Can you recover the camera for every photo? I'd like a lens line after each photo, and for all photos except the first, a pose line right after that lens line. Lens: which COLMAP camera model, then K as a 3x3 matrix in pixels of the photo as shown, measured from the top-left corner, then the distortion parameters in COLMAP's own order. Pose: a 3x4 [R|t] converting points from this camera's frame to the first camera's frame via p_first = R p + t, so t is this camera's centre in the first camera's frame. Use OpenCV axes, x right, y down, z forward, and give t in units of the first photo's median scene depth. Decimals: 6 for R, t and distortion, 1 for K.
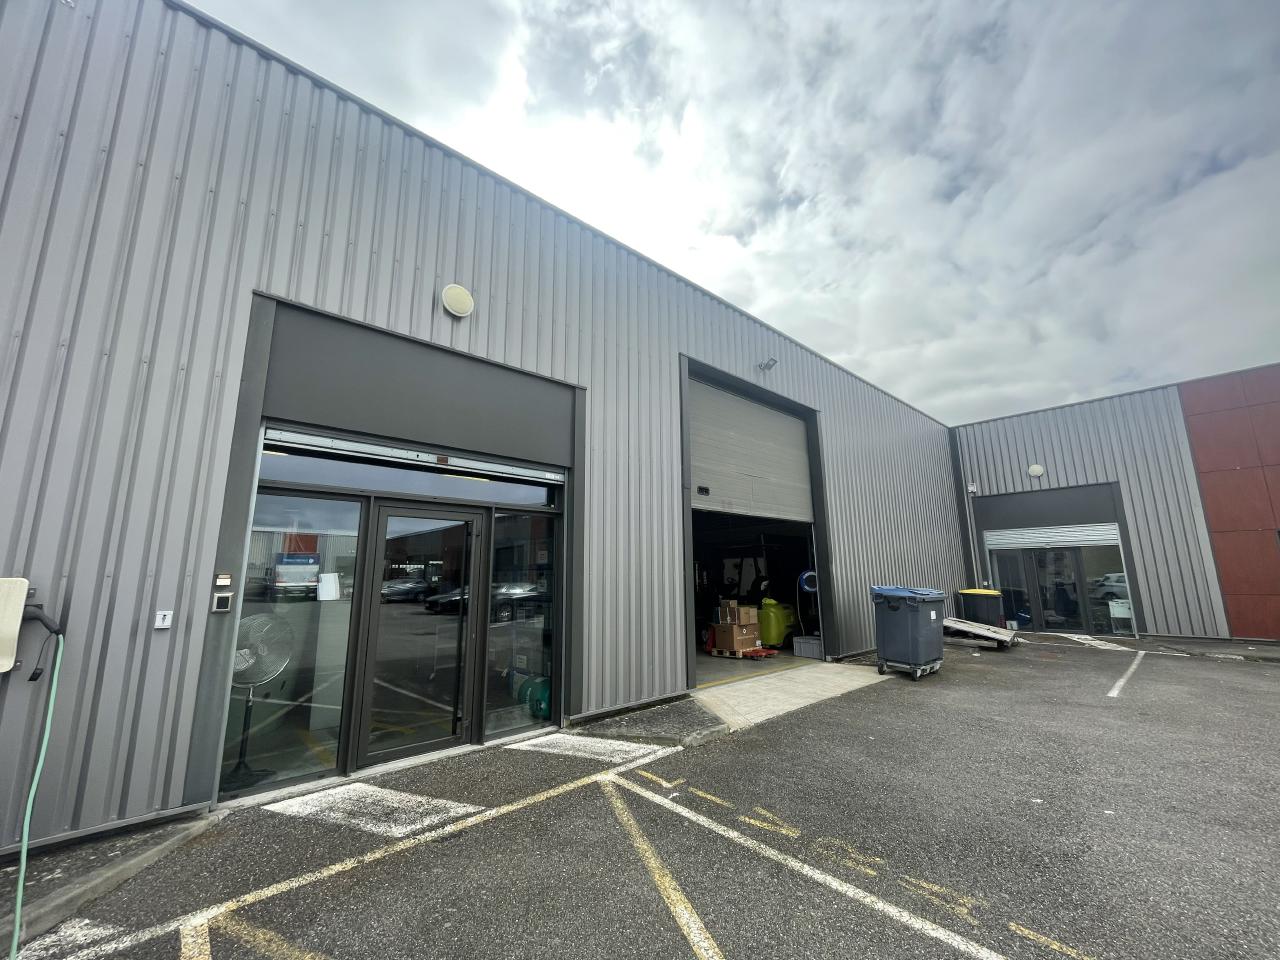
lens RADIAL K [[518.1, 0, 645.0], [0, 518.1, 479.2], [0, 0, 1]] dist [-0.002075, -0.000347]
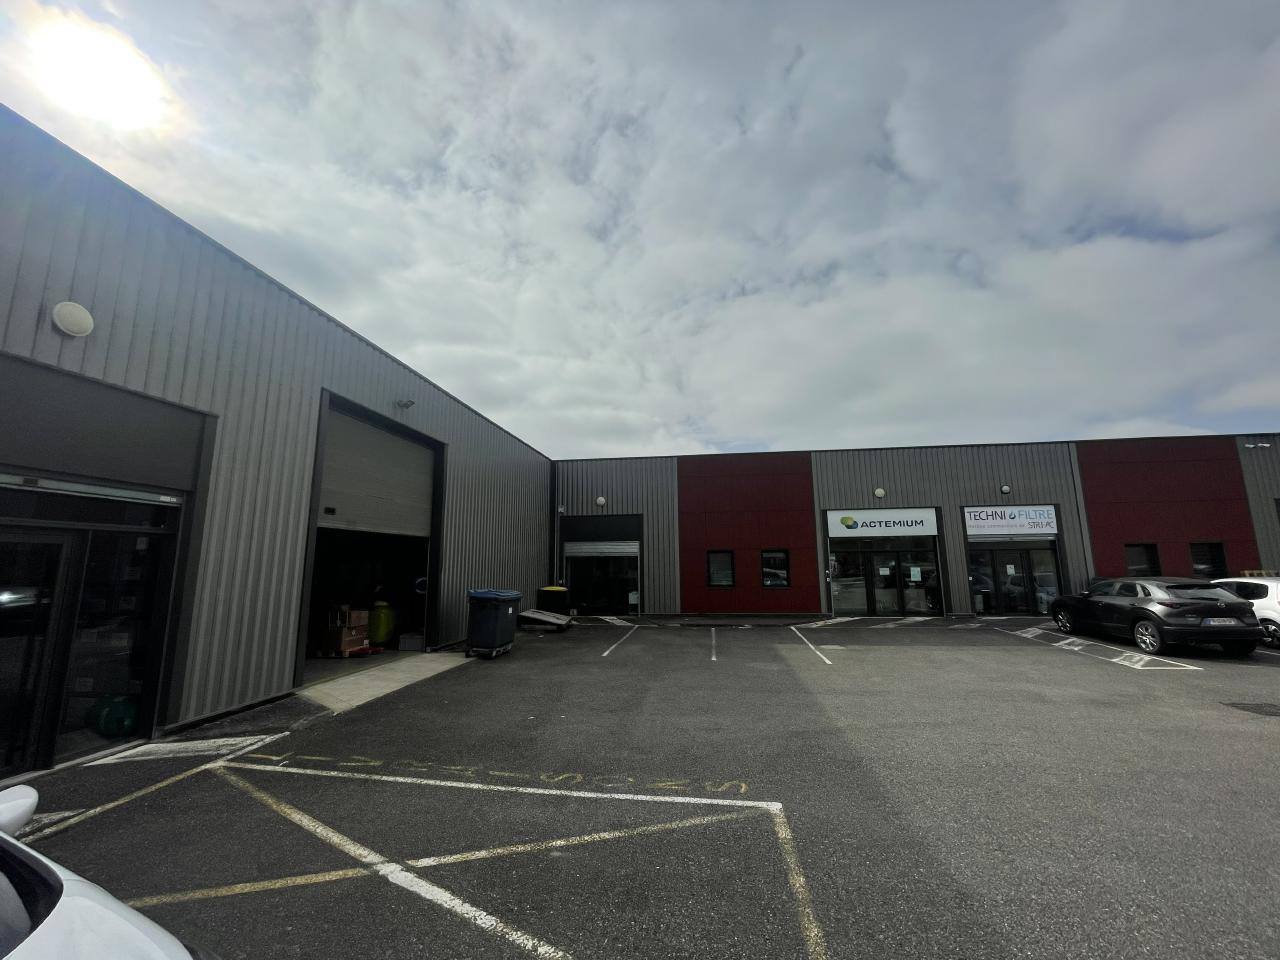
lens RADIAL K [[518.1, 0, 645.0], [0, 518.1, 479.2], [0, 0, 1]] dist [-0.002075, -0.000347]
pose [[0.771114, 0.107002, 0.627642, -0.092175], [-0.117127, 0.992793, -0.025354, -0.124221], [-0.625831, -0.053963, 0.778090, -0.378276]]
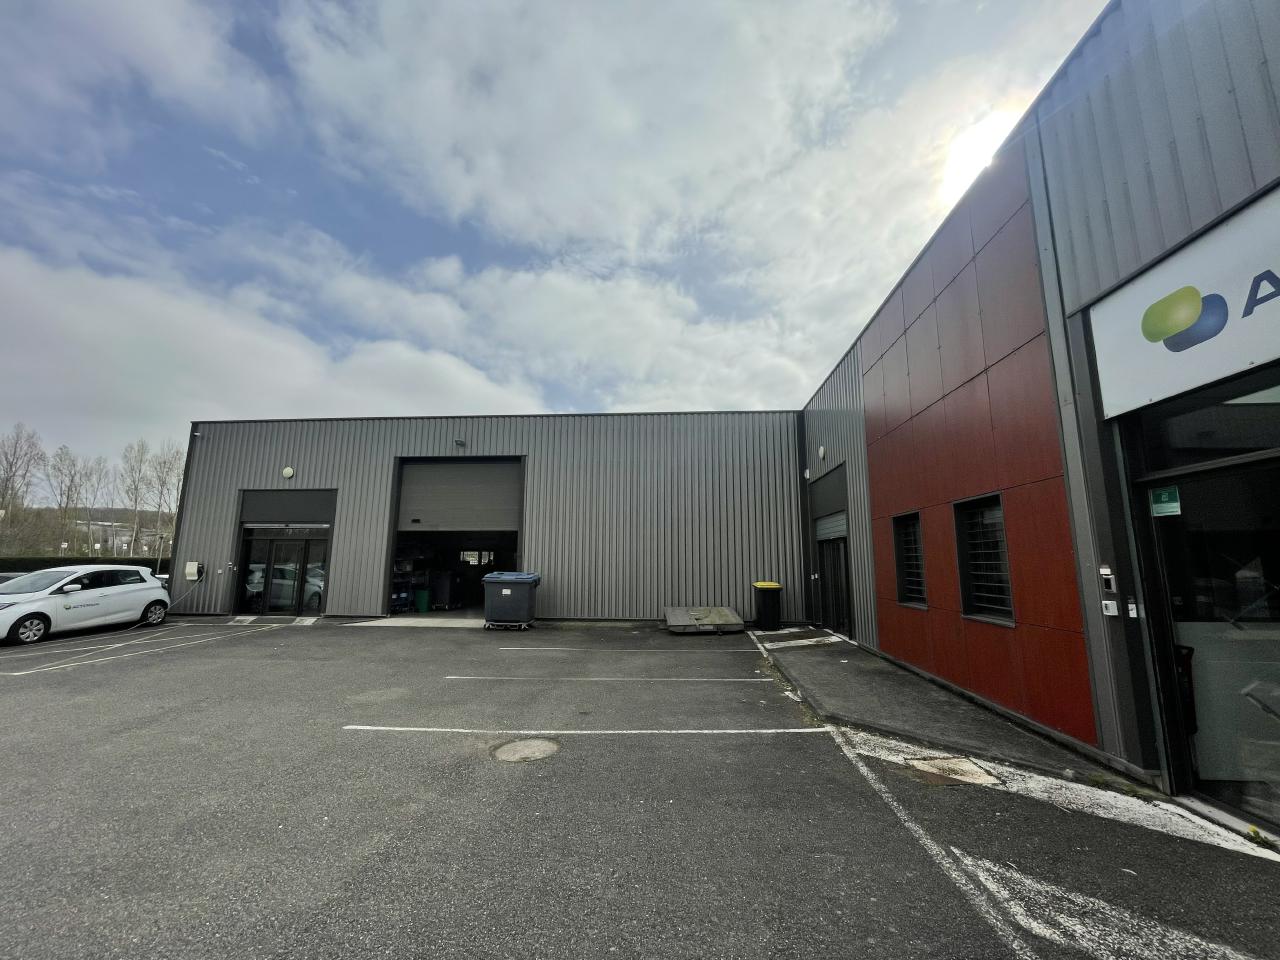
lens RADIAL K [[518.3, 0, 643.4], [0, 518.3, 478.8], [0, 0, 1]] dist [-0.004202, 0.000158]
pose [[0.673732, -0.105198, -0.731449, 2.761573], [0.126598, 0.991613, -0.026007, 0.028855], [0.728051, -0.075078, 0.681399, 0.374592]]
